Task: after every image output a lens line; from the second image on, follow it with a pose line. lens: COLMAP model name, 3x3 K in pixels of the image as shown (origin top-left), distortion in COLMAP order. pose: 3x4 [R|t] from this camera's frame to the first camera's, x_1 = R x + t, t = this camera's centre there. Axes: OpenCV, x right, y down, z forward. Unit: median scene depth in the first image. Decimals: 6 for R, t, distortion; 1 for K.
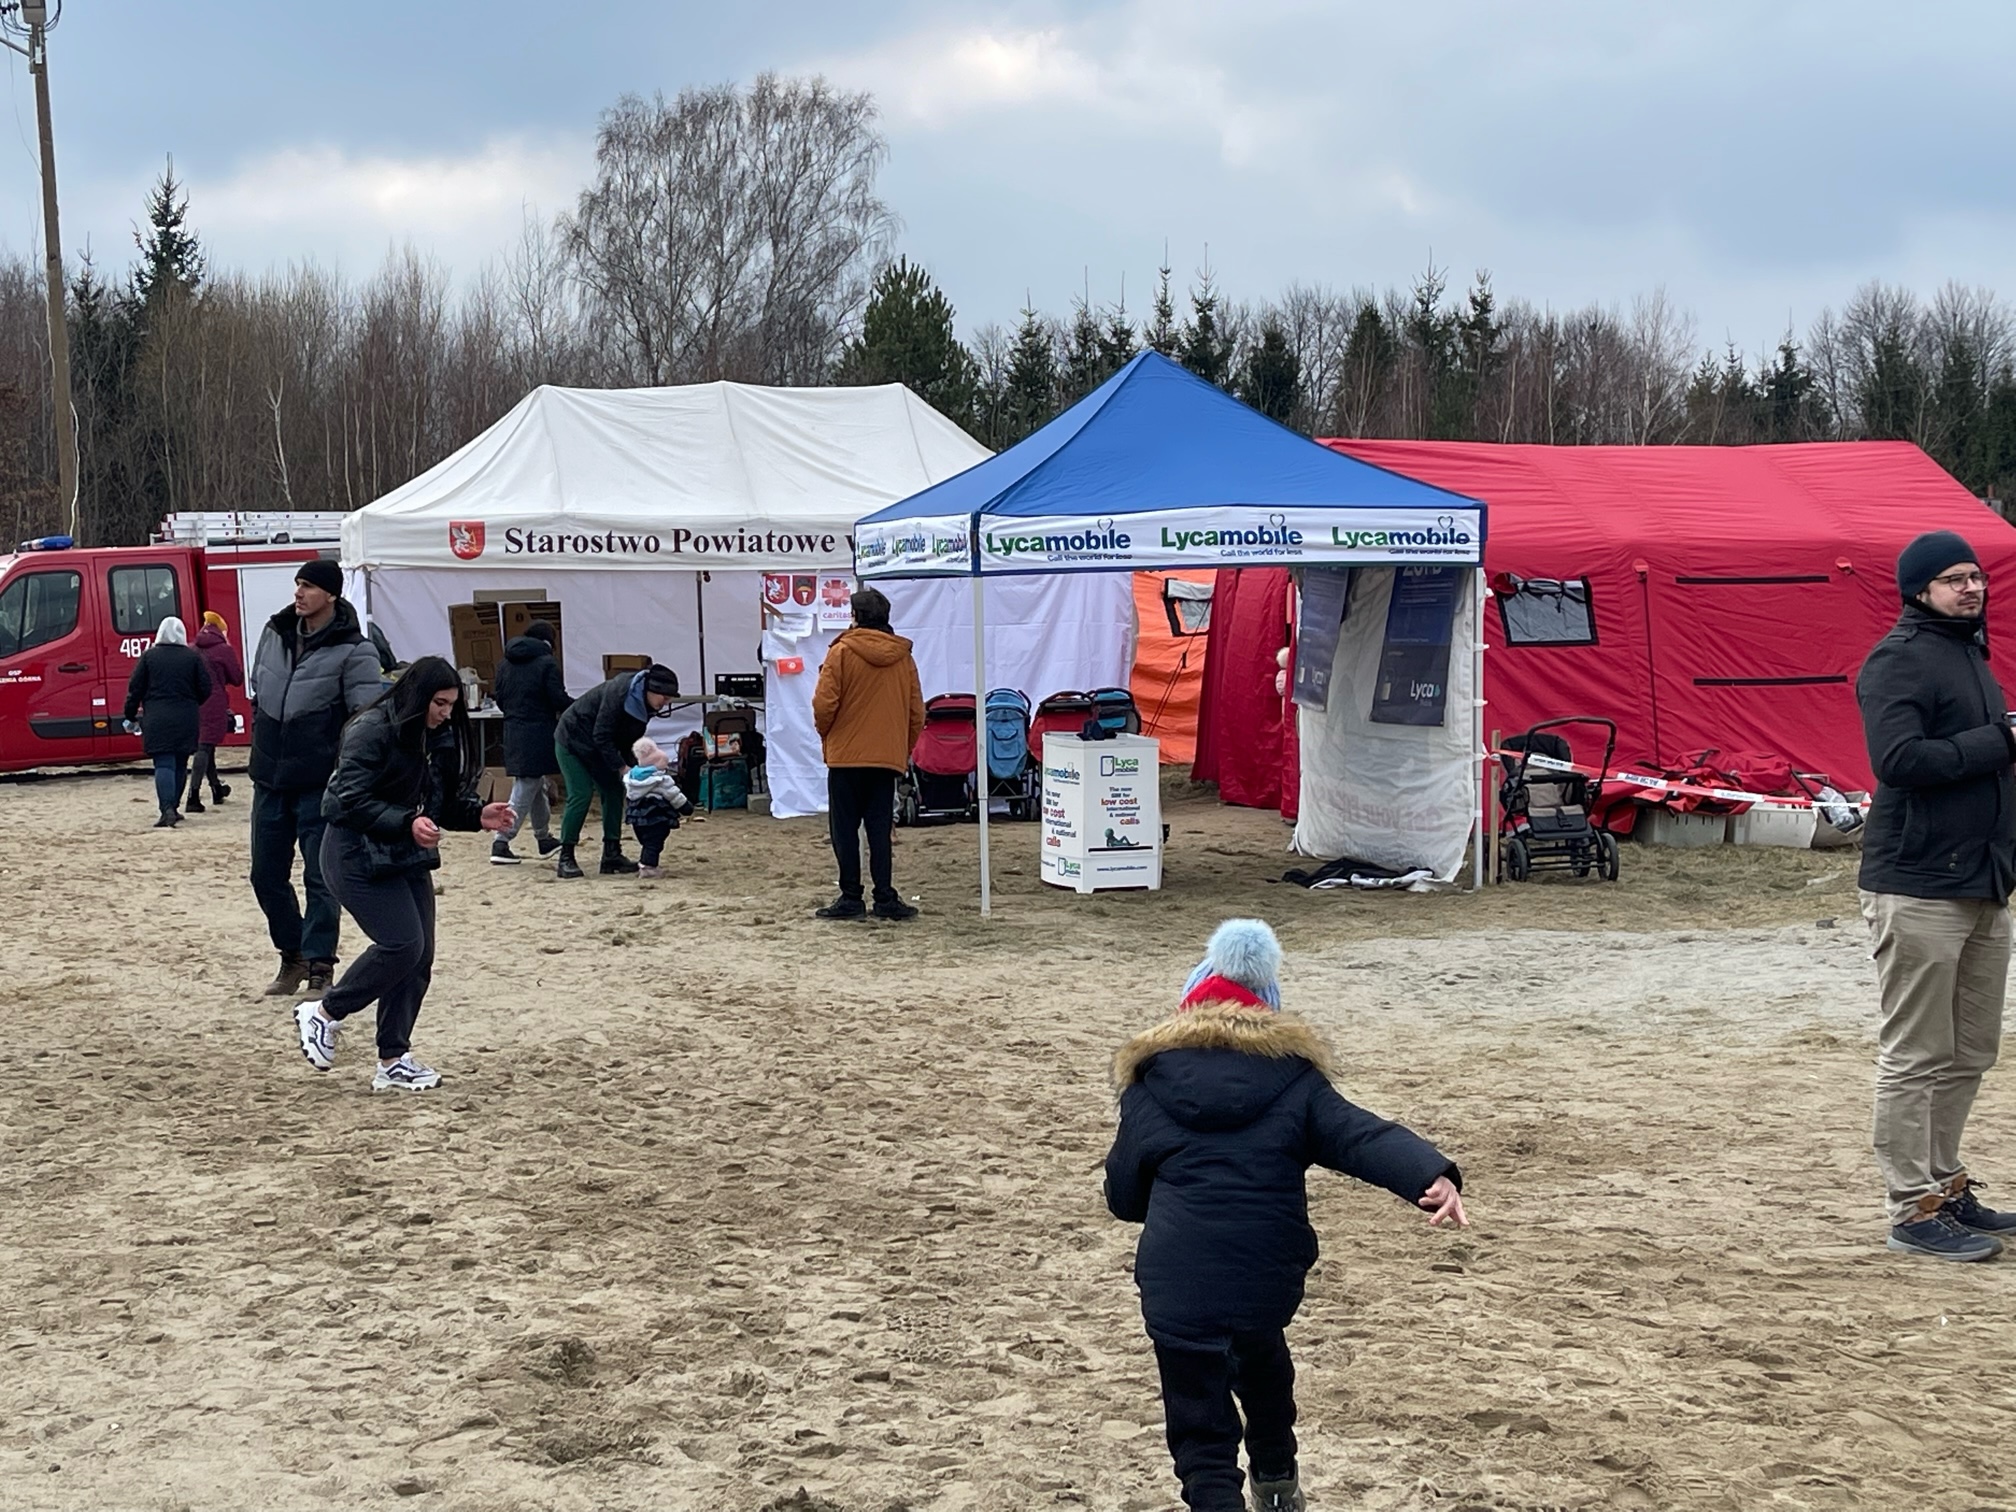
lens RADIAL K [[3247.5, 0, 1007.3], [0, 3247.5, 751.4], [0, 0, 1]] dist [0.026143, 0.000000]
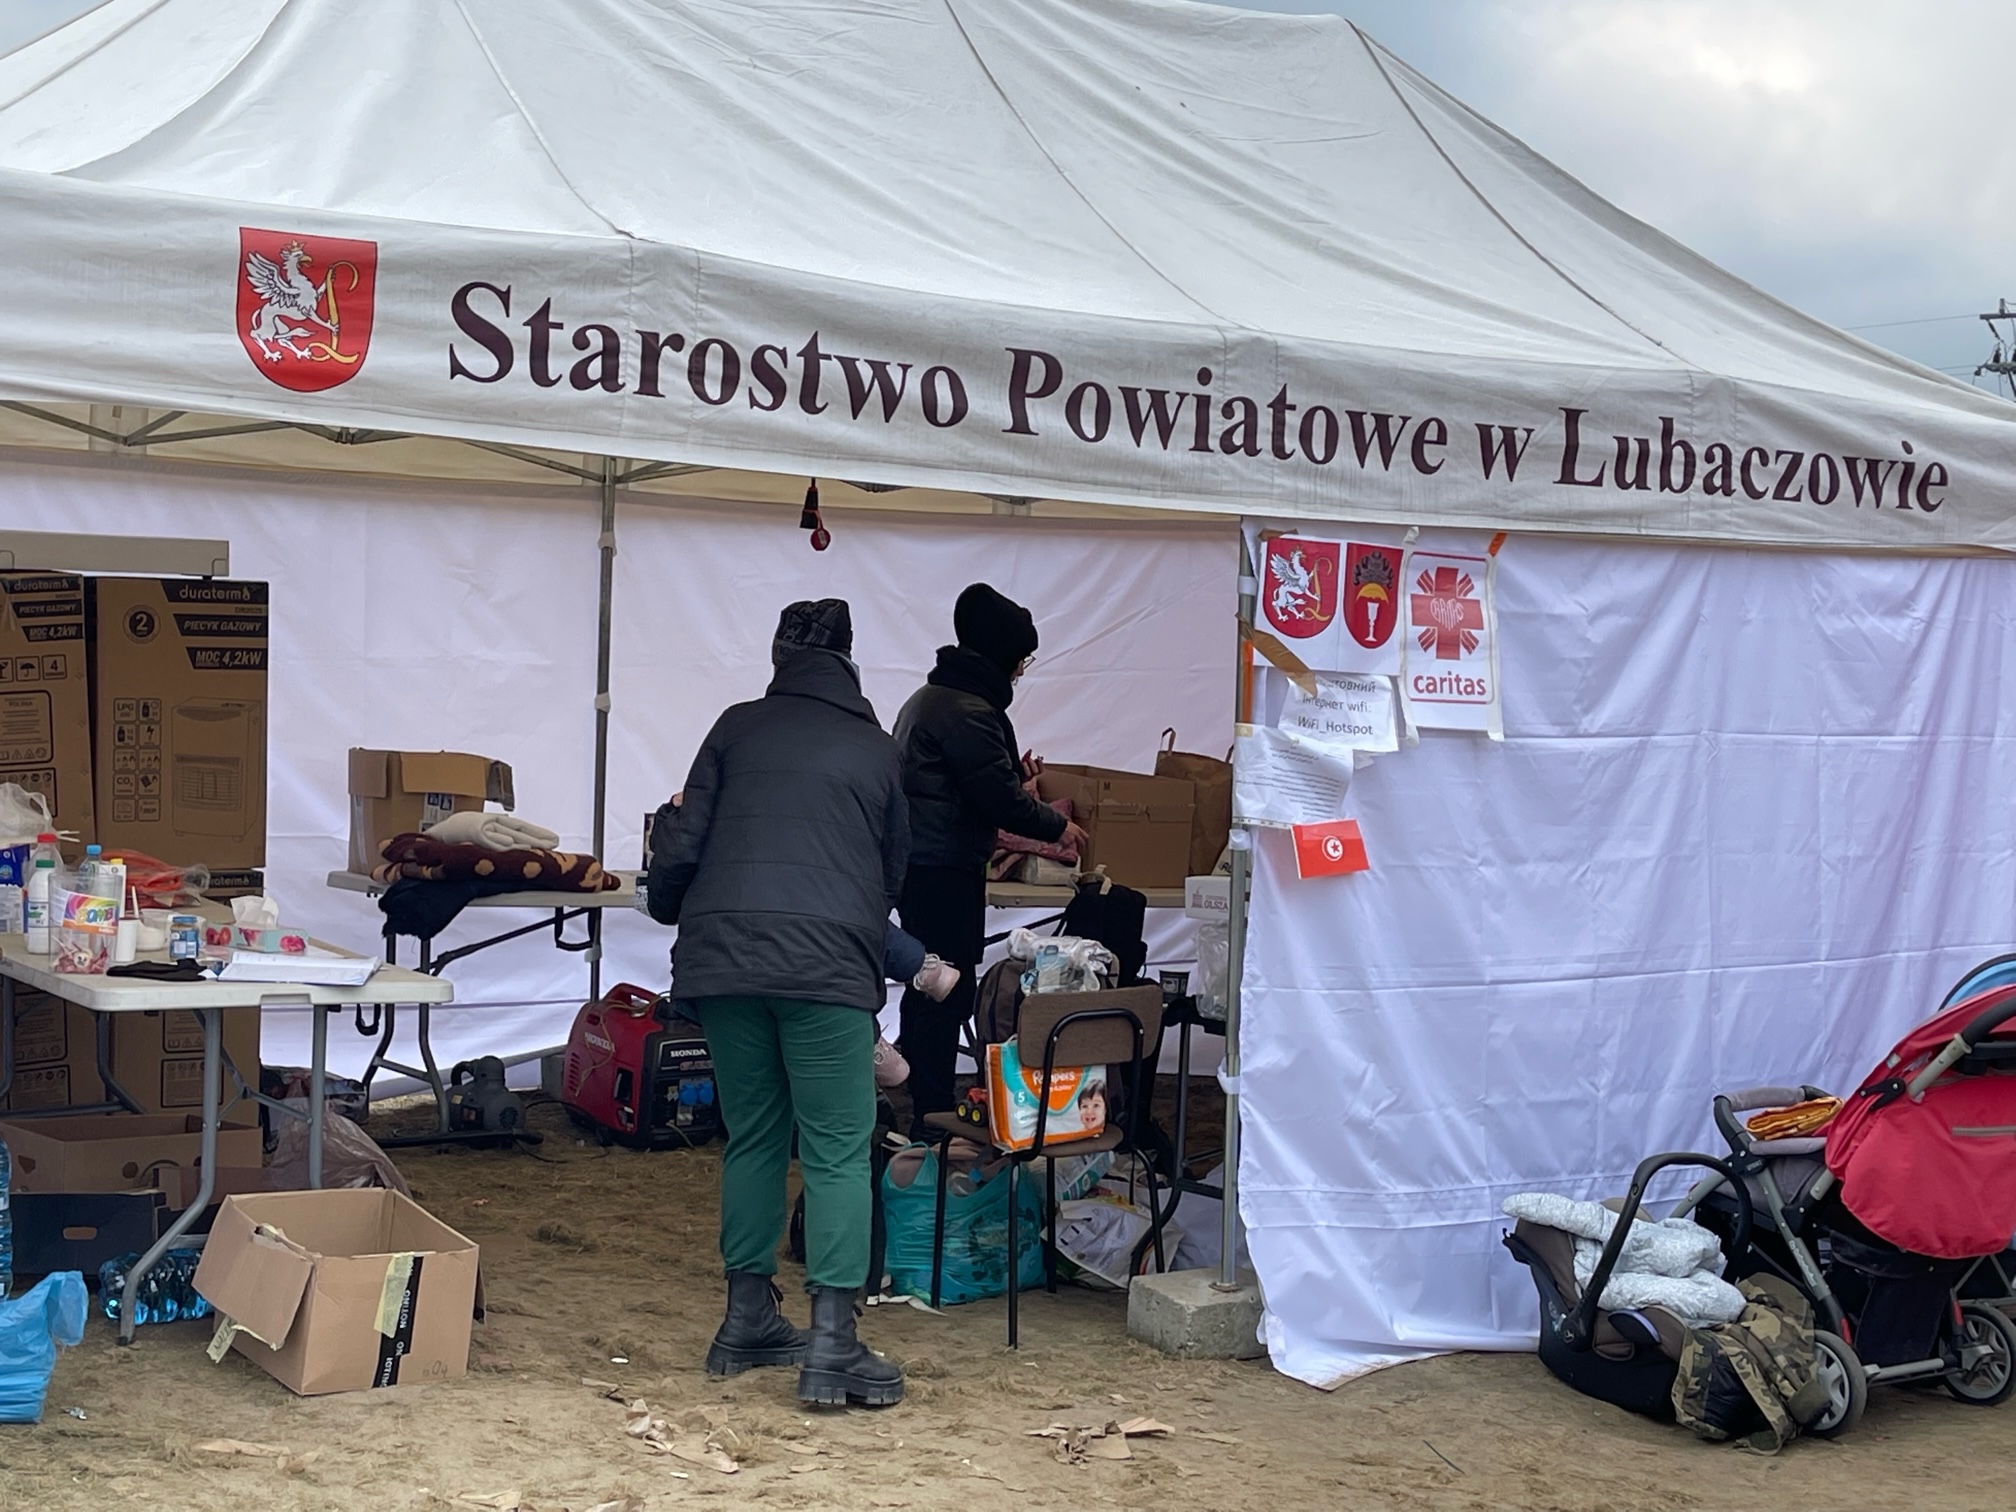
lens RADIAL K [[3118.7, 0, 1019.6], [0, 3118.7, 759.2], [0, 0, 1]] dist [0.092896, 0.000000]
pose [[0.931667, 0.038171, 0.361302, -0.196142], [-0.036262, 0.999269, -0.012064, -0.030140], [-0.361498, -0.001862, 0.932371, 0.748752]]
